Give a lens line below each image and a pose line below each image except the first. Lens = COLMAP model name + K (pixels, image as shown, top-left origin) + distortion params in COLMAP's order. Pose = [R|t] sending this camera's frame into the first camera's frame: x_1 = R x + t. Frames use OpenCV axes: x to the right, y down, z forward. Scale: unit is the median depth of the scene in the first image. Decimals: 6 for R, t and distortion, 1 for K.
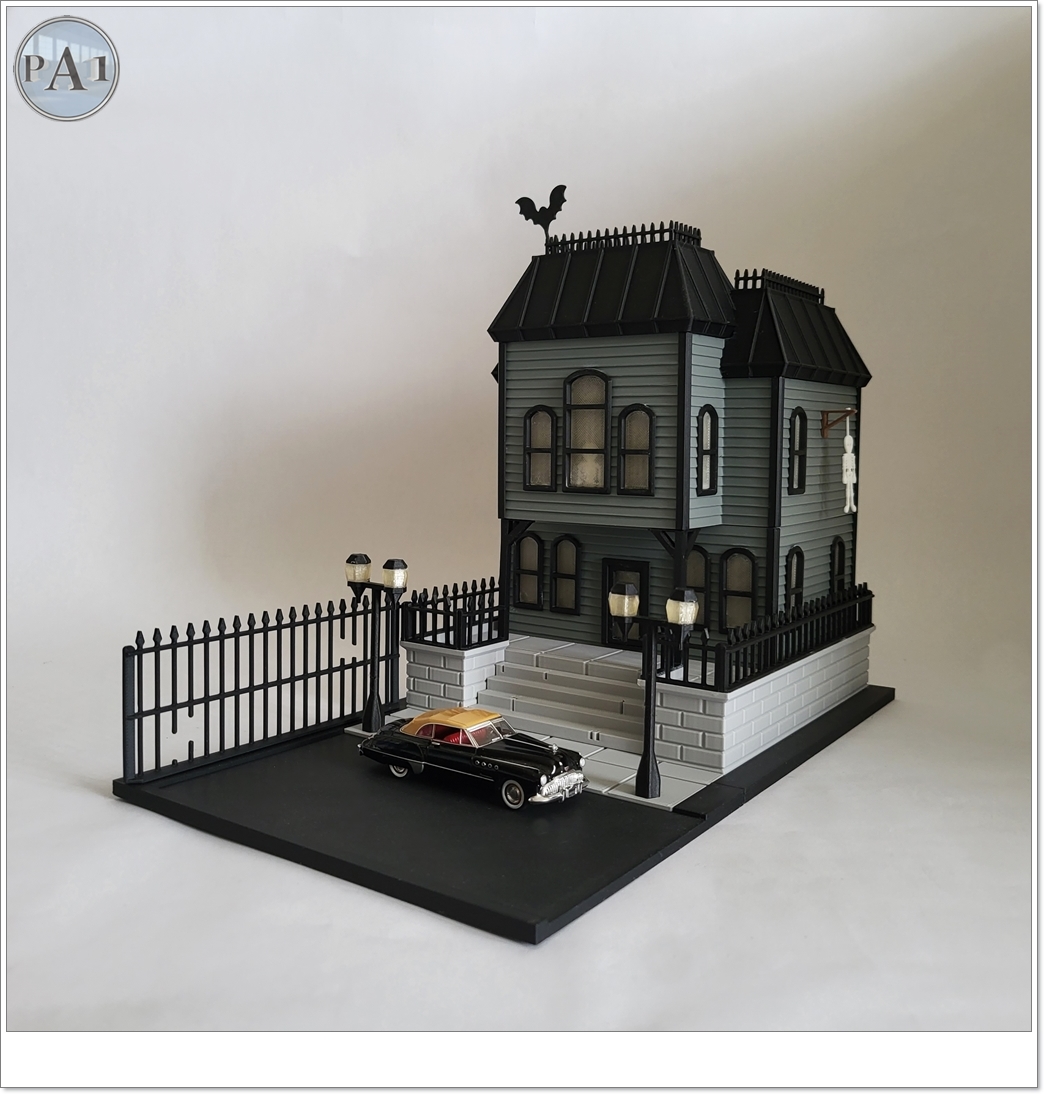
lens RADIAL K [[1059.5, 0, 523.5], [0, 1059.5, 517.6], [0, 0, 1]] dist [0.005247, -0.003799]
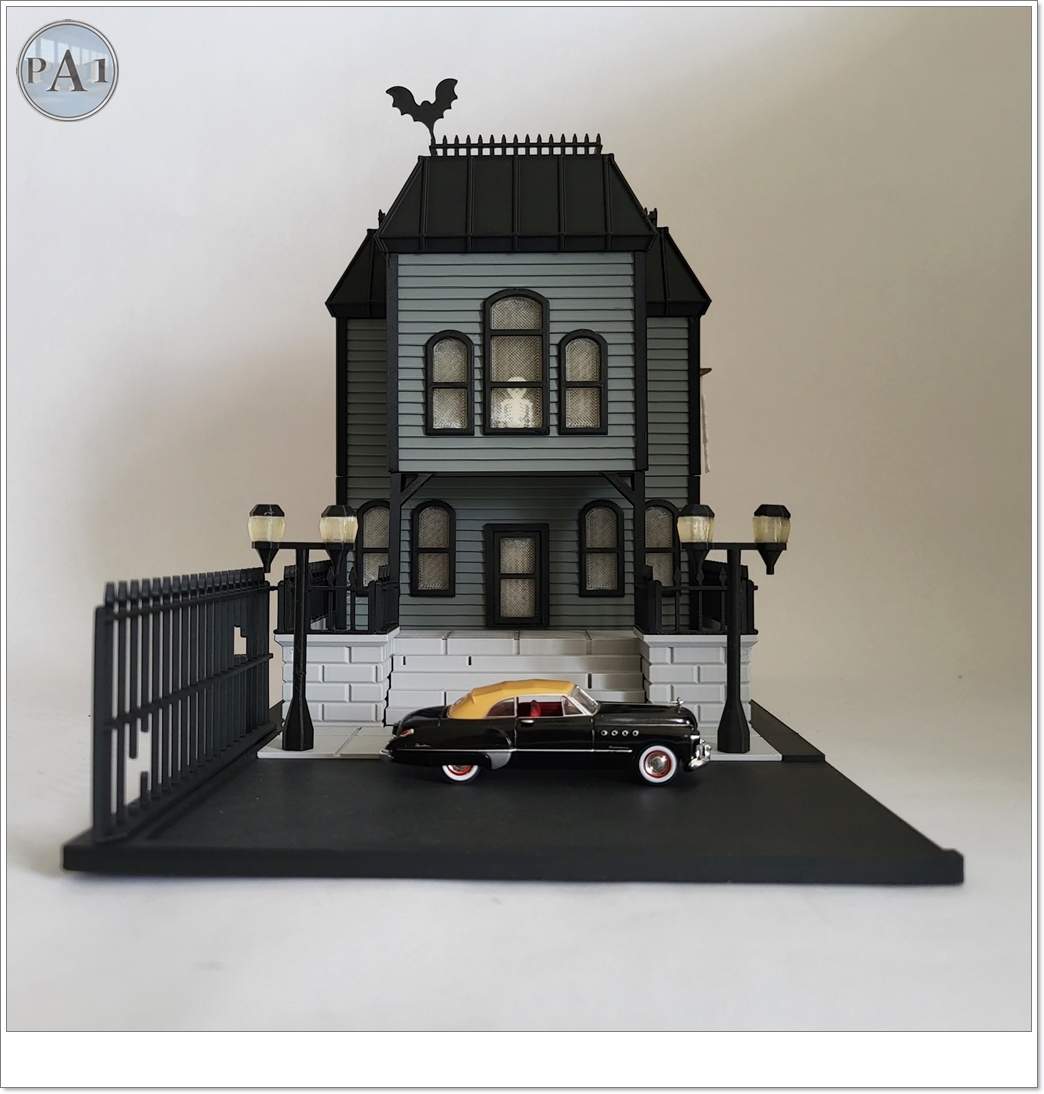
lens RADIAL K [[1041.9, 0, 499.5], [0, 1041.9, 528.4], [0, 0, 1]] dist [0.003926, 0.005422]
pose [[0.830553, -0.006824, 0.556898, -0.406505], [0.051011, 0.996654, -0.063865, 0.101800], [-0.554599, 0.081452, 0.828122, 0.323432]]
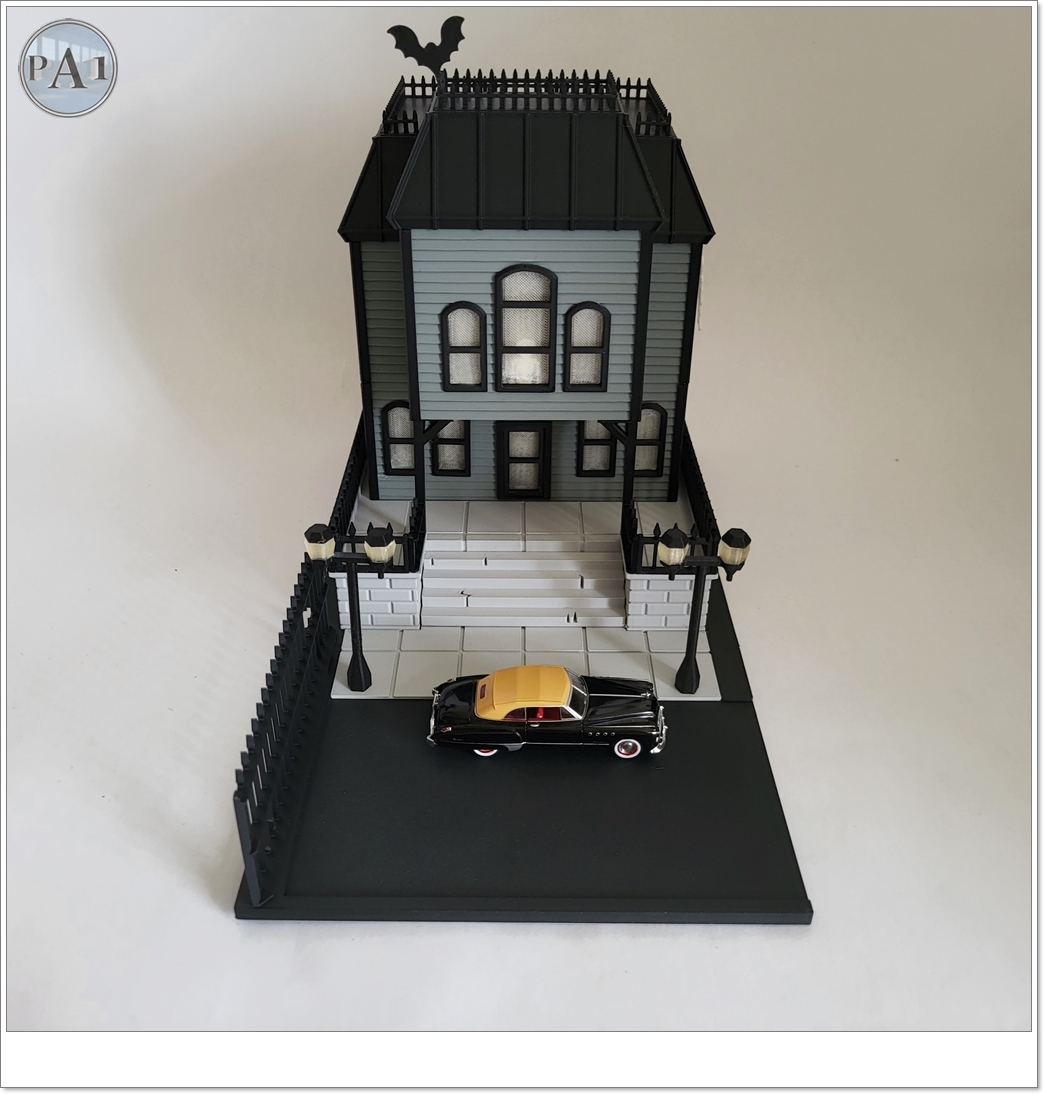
lens RADIAL K [[1013.6, 0, 524.6], [0, 1013.6, 486.8], [0, 0, 1]] dist [0.018102, 0.007059]
pose [[0.814823, -0.301689, 0.495023, -0.404587], [0.043116, 0.883088, 0.467222, -0.362141], [-0.578105, -0.359360, 0.732568, 0.307659]]
